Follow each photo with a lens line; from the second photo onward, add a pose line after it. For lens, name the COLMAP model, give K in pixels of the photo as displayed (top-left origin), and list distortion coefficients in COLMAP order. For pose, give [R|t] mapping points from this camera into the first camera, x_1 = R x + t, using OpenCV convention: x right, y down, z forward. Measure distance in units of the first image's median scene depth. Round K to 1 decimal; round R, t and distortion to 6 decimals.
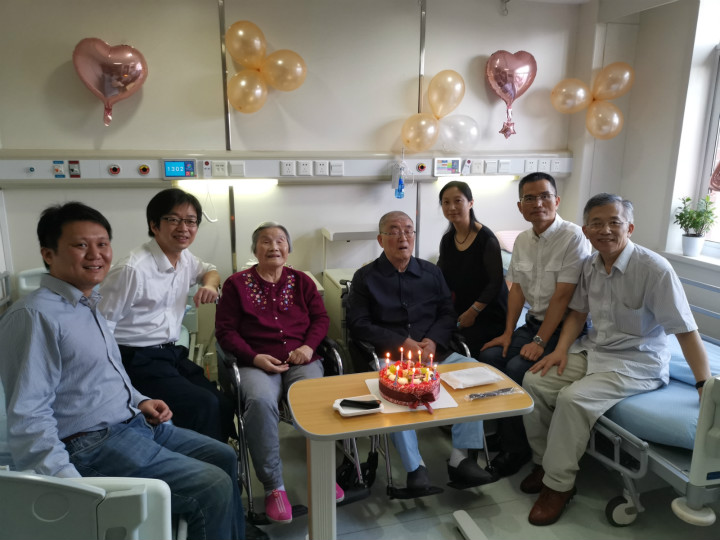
lens RADIAL K [[566.7, 0, 360.0], [0, 566.7, 270.0], [0, 0, 1]] dist [0.000430, -0.000155]
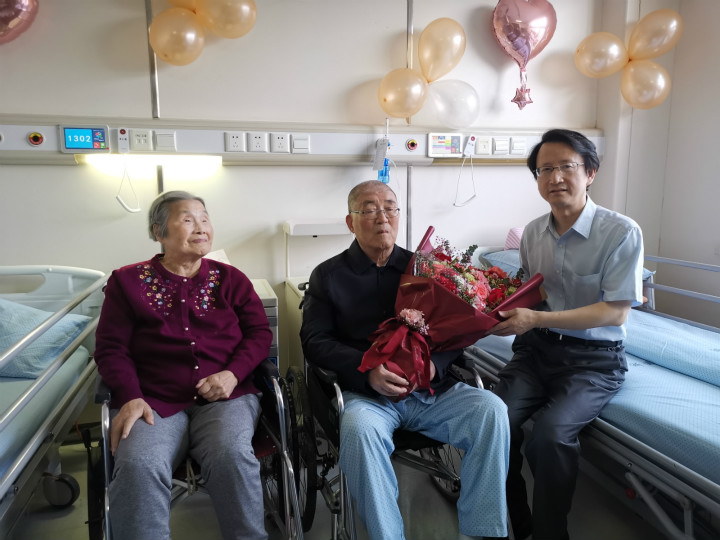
lens RADIAL K [[566.7, 0, 360.0], [0, 566.7, 270.0], [0, 0, 1]] dist [0.000430, -0.000155]
pose [[0.999932, -0.009589, -0.006587, 0.043378], [0.009090, 0.997361, -0.072031, 0.047745], [0.007260, 0.071967, 0.997381, 0.253929]]
